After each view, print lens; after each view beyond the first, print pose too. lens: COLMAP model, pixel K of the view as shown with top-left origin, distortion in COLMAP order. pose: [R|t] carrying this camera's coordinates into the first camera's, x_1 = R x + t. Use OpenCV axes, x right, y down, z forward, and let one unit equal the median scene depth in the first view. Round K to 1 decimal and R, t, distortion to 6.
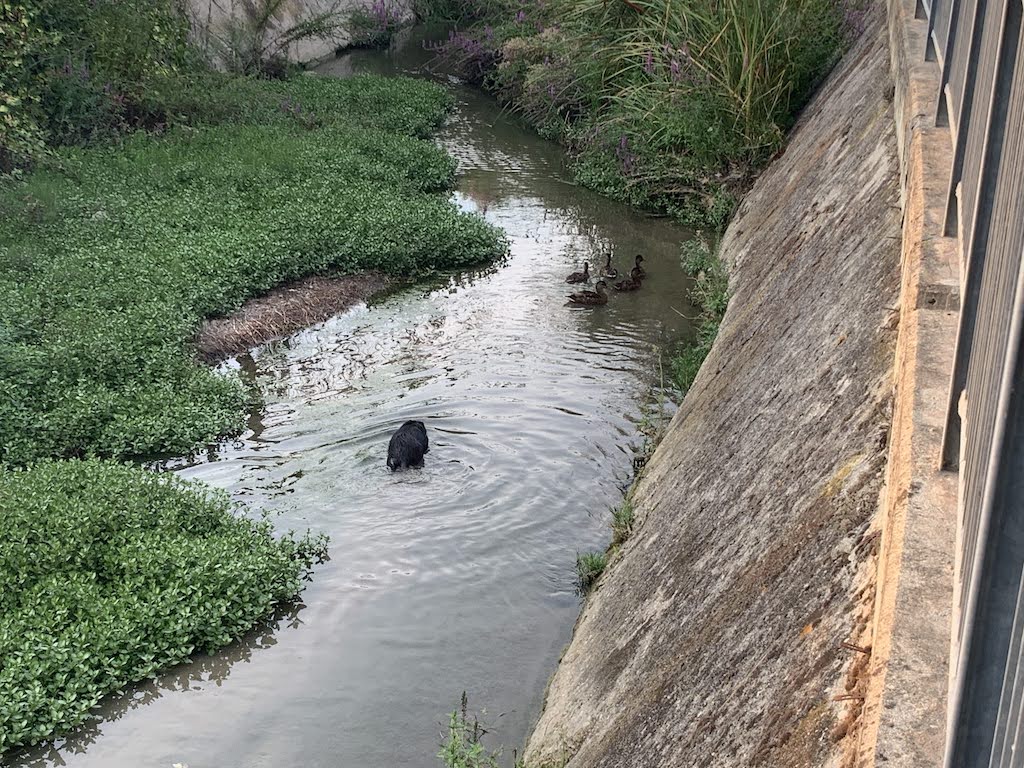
lens RADIAL K [[1680.7, 0, 512.0], [0, 1680.7, 384.0], [0, 0, 1]] dist [0.160263, -0.123000]
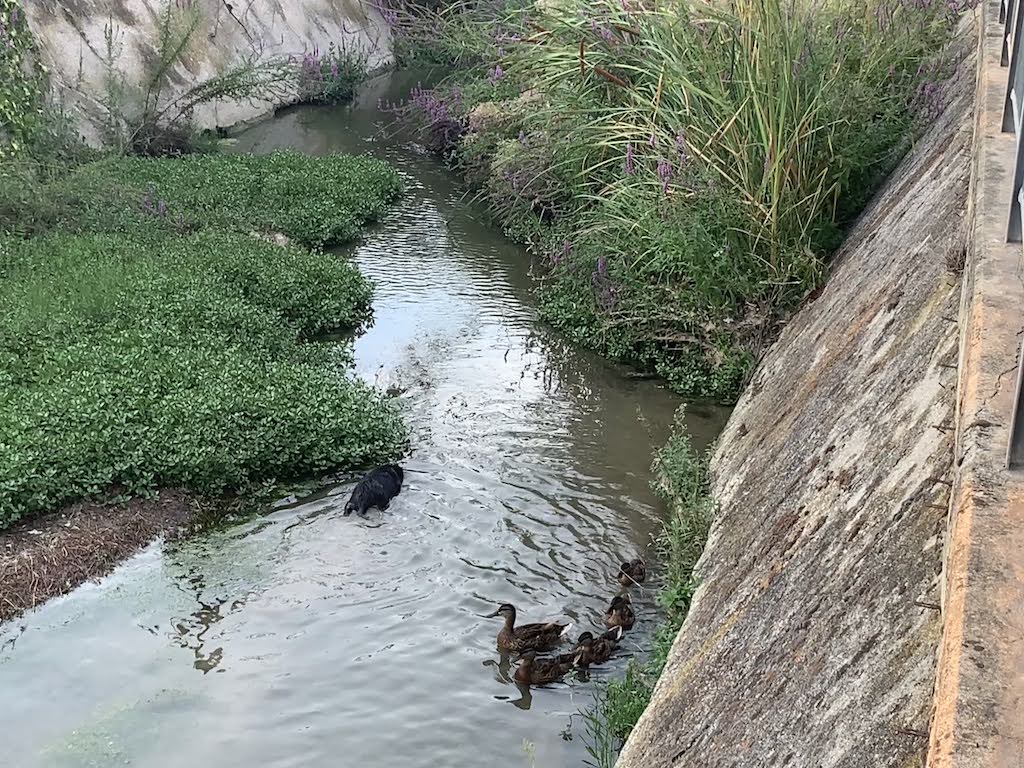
lens RADIAL K [[1860.3, 0, 512.0], [0, 1860.3, 384.0], [0, 0, 1]] dist [0.161964, -0.044892]
pose [[0.999153, 0.009197, -0.040114, 0.063204], [-0.010284, 0.999583, -0.026980, -0.074601], [0.039849, 0.027370, 0.998831, 0.227613]]
